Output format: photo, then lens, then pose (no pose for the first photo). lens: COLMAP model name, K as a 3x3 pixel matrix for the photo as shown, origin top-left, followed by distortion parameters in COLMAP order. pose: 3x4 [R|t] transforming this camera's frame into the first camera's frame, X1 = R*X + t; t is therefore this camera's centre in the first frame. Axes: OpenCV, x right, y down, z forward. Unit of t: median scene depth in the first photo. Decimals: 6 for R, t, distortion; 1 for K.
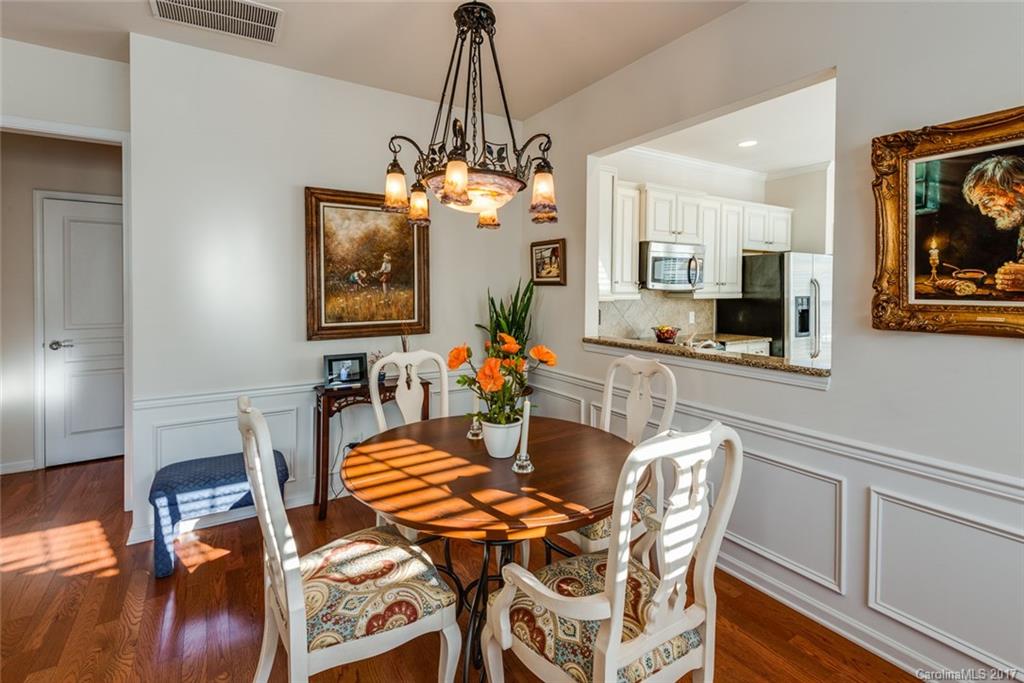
lens RADIAL K [[468.6, 0, 484.2], [0, 468.6, 295.0], [0, 0, 1]] dist [0.005021, -0.003523]
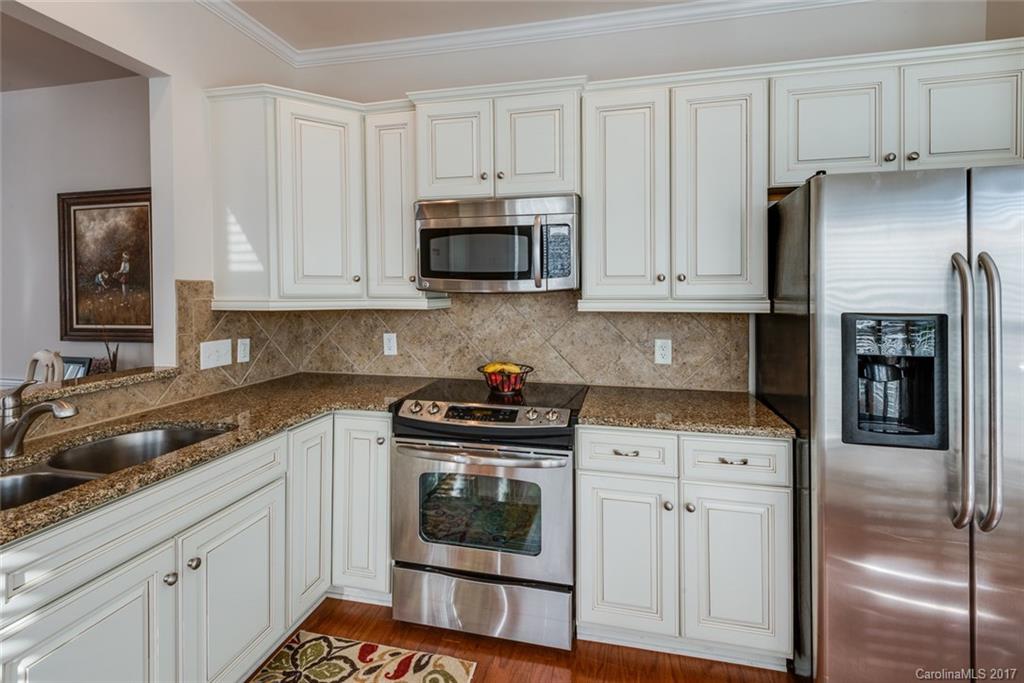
lens RADIAL K [[468.6, 0, 514.0], [0, 468.6, 293.7], [0, 0, 1]] dist [0.005021, -0.003523]
pose [[0.730483, 0.003745, -0.682921, 1.011745], [-0.007053, 0.999973, -0.002060, -0.010919], [0.682894, 0.006322, 0.730490, 0.870036]]
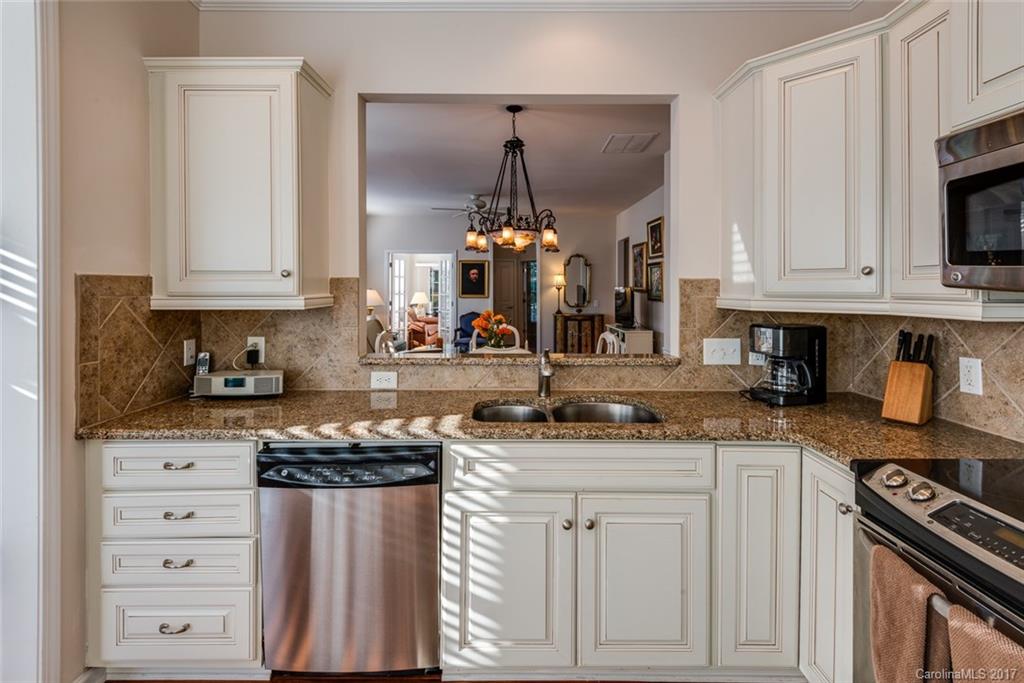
lens RADIAL K [[468.6, 0, 503.6], [0, 468.6, 290.4], [0, 0, 1]] dist [0.005021, -0.003523]
pose [[-0.506025, -0.000277, -0.862519, 0.979449], [-0.011922, 0.999907, 0.006673, -0.011682], [0.862437, 0.013660, -0.505981, 1.147529]]
